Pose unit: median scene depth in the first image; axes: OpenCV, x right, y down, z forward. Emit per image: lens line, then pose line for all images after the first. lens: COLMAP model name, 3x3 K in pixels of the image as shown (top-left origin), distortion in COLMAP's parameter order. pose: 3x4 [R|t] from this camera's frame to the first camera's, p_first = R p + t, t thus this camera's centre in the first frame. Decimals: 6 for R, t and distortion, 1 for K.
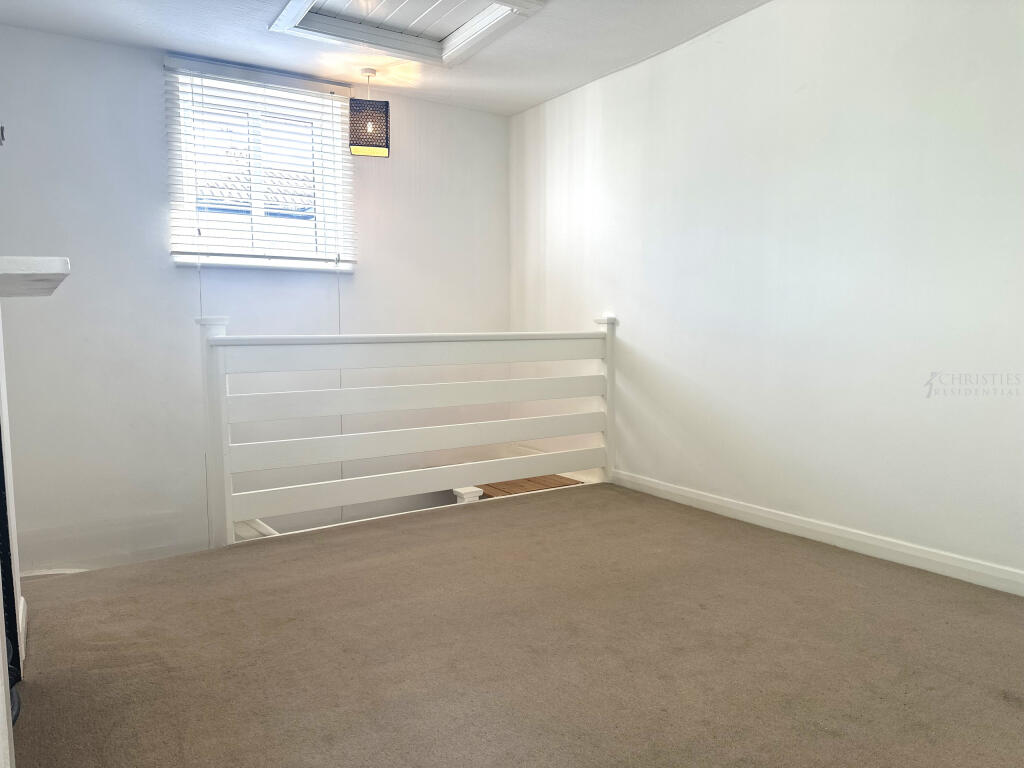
lens RADIAL K [[719.7, 0, 513.2], [0, 719.7, 388.1], [0, 0, 1]] dist [0.012947, 0.001071]
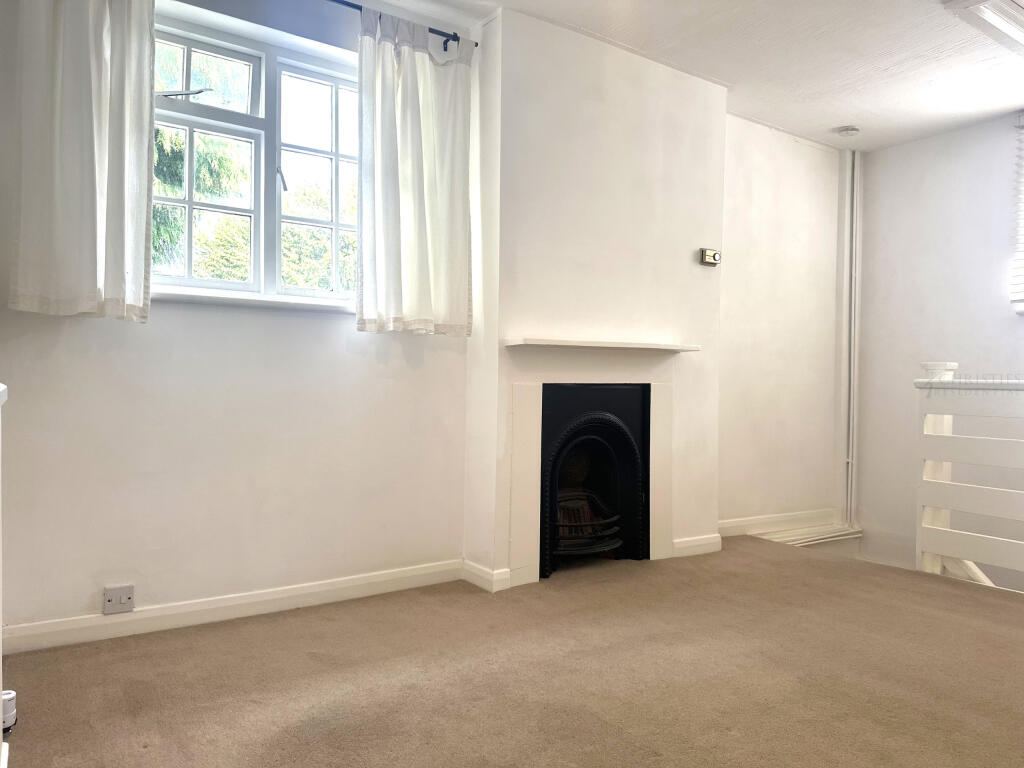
lens RADIAL K [[719.7, 0, 513.5], [0, 719.7, 383.0], [0, 0, 1]] dist [0.012947, 0.001071]
pose [[0.013072, 0.008918, -0.999875, 0.655944], [-0.093211, 0.995617, 0.007662, -0.015065], [0.995561, 0.093100, 0.013846, 0.336645]]
